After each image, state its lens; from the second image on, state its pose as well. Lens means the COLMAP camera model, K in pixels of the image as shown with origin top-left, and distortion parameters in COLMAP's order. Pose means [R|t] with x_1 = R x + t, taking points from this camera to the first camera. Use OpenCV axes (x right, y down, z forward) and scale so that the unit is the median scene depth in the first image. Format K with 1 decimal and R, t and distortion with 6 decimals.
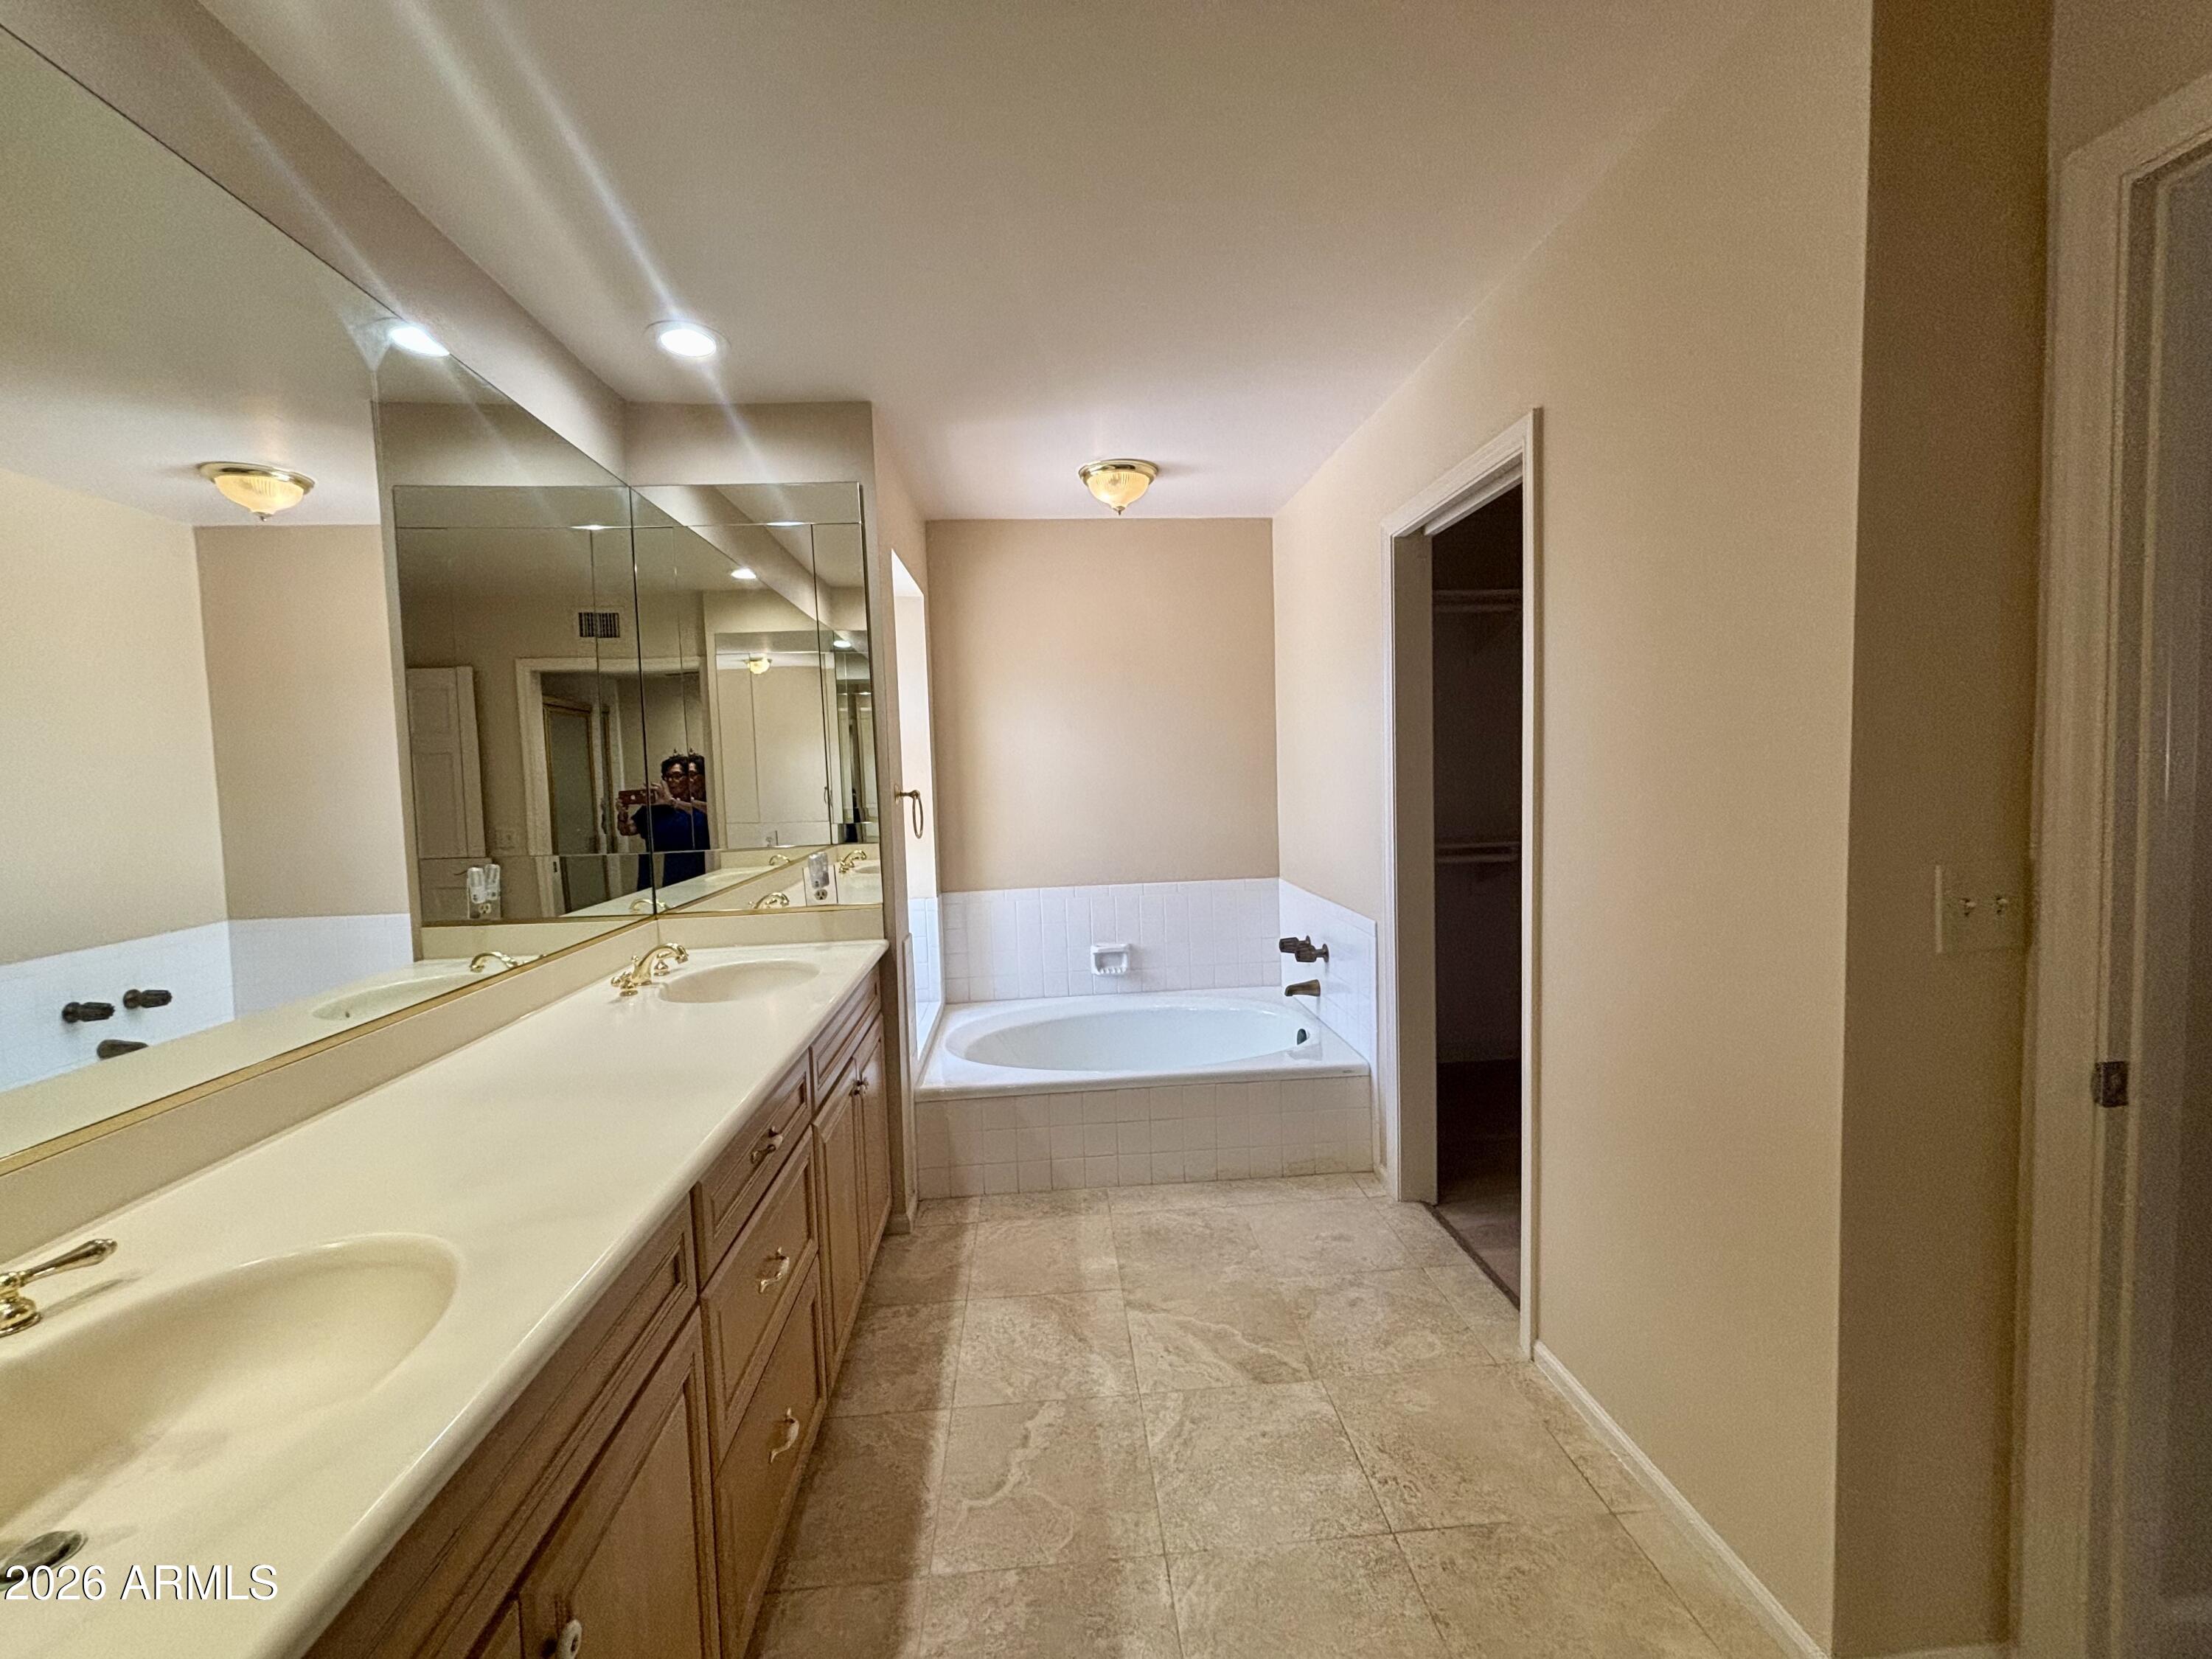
lens RADIAL K [[892.6, 0, 1106.0], [0, 892.6, 829.5], [0, 0, 1]] dist [0.000992, -0.000065]
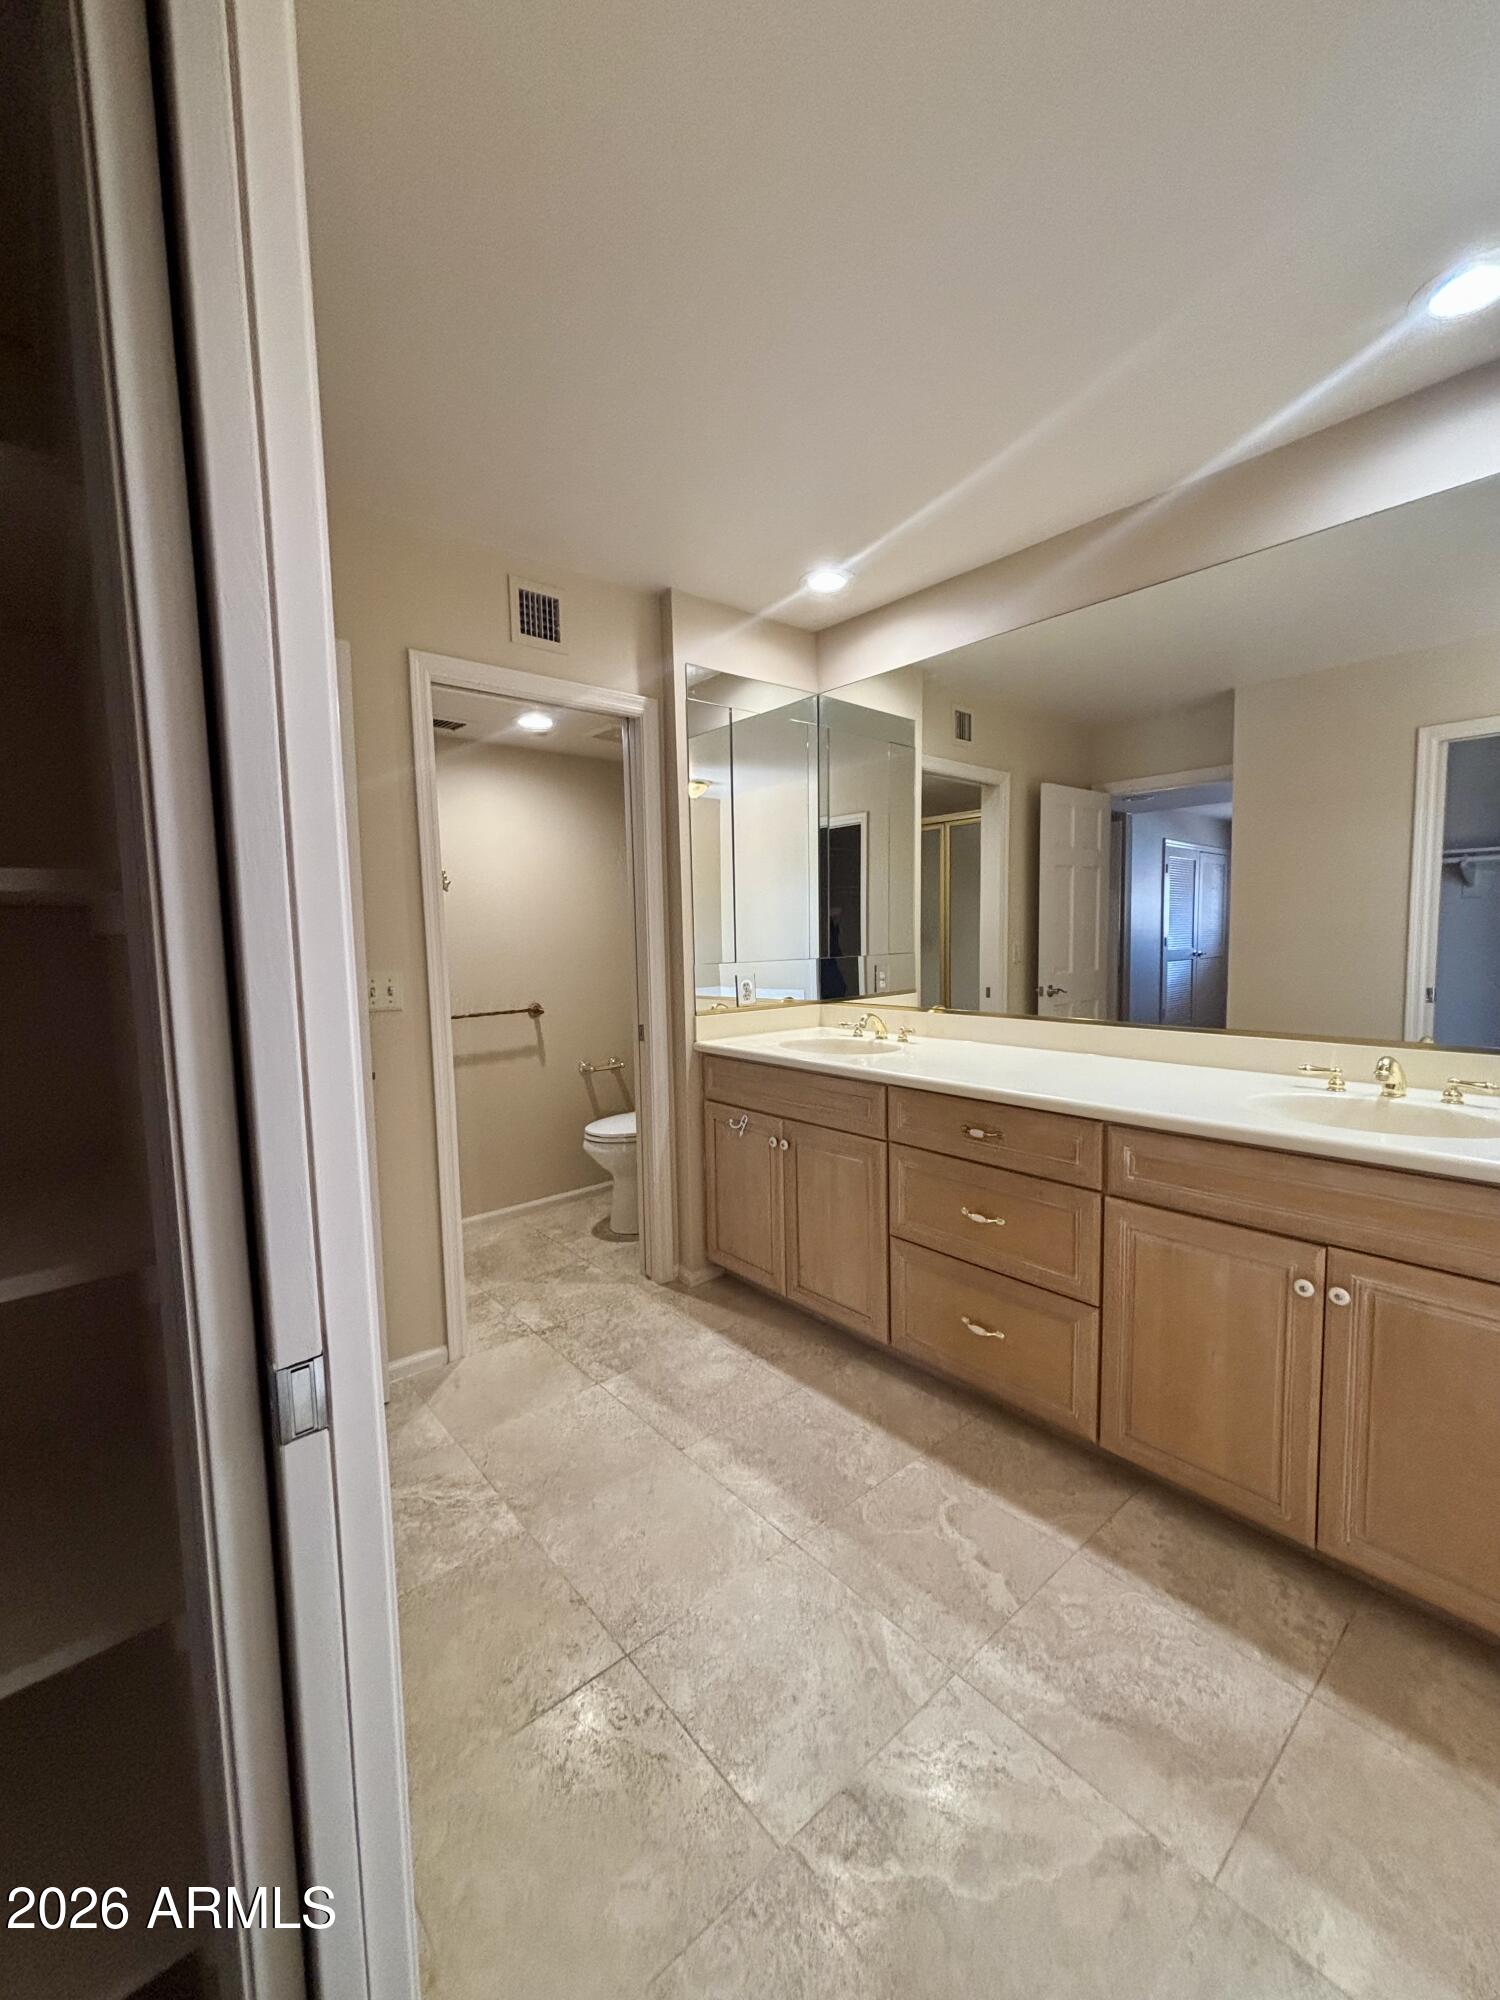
lens RADIAL K [[807.1, 0, 750.0], [0, 807.1, 1000.0], [0, 0, 1]] dist [0.000992, -0.000065]
pose [[-0.804046, 0.104750, -0.585267, 0.560833], [0.015607, 0.987738, 0.155341, -0.070891], [0.594362, 0.115767, -0.795822, 1.450392]]
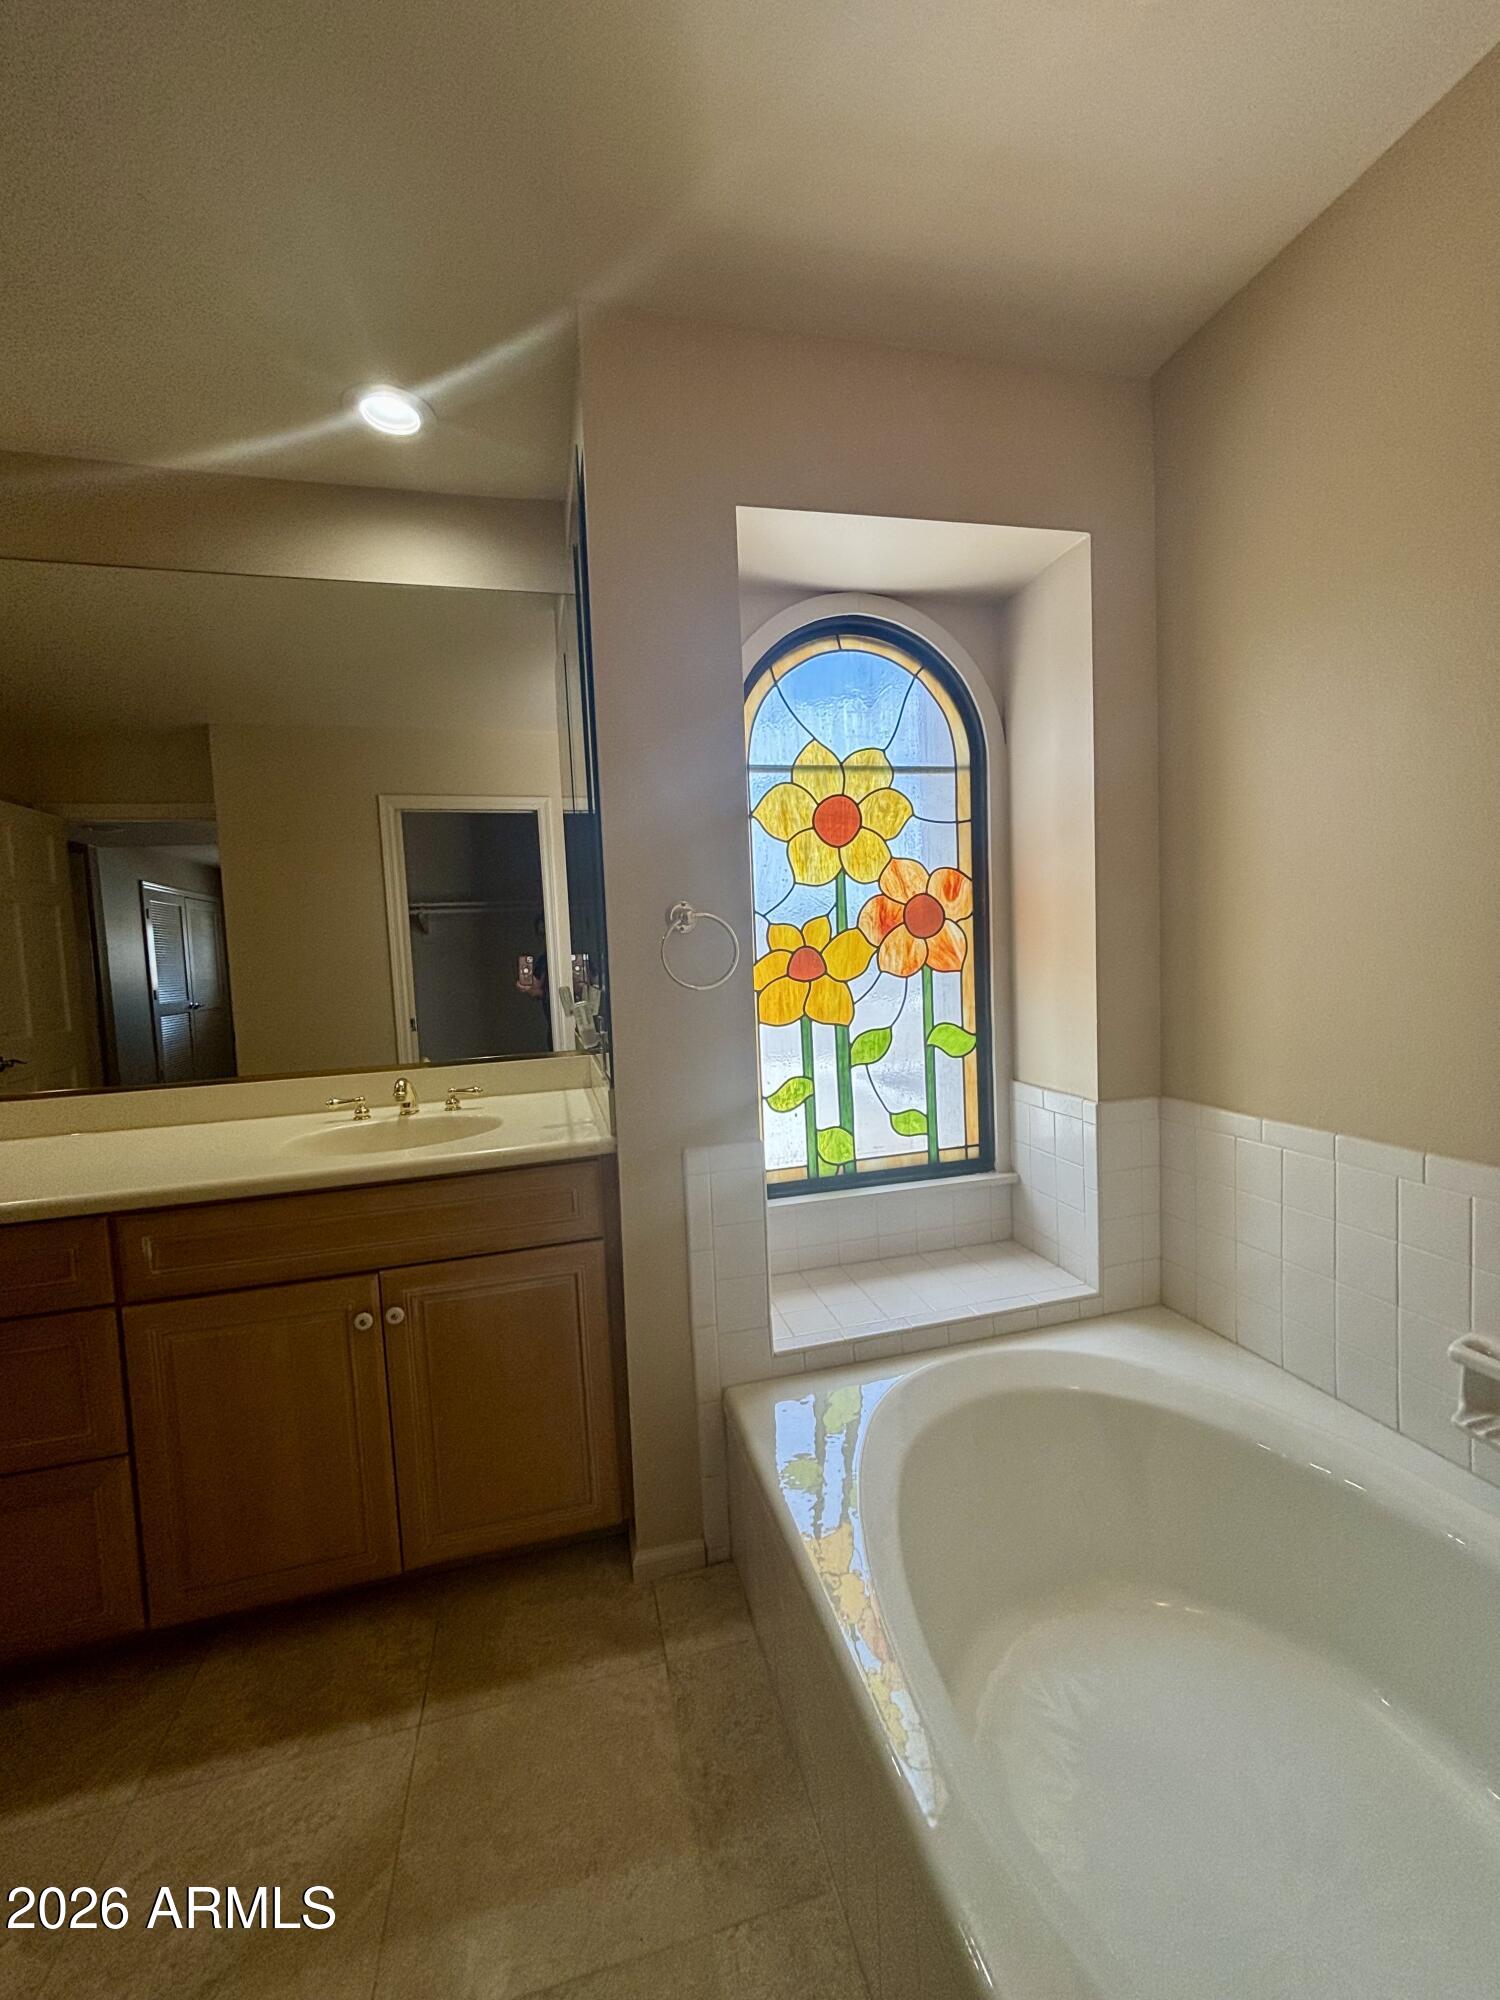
lens RADIAL K [[807.1, 0, 750.0], [0, 807.1, 1000.0], [0, 0, 1]] dist [0.000992, -0.000065]
pose [[0.175665, 0.093449, -0.980005, 0.492108], [-0.020496, 0.995616, 0.091263, -0.049359], [0.984237, 0.004054, 0.176811, 1.403351]]
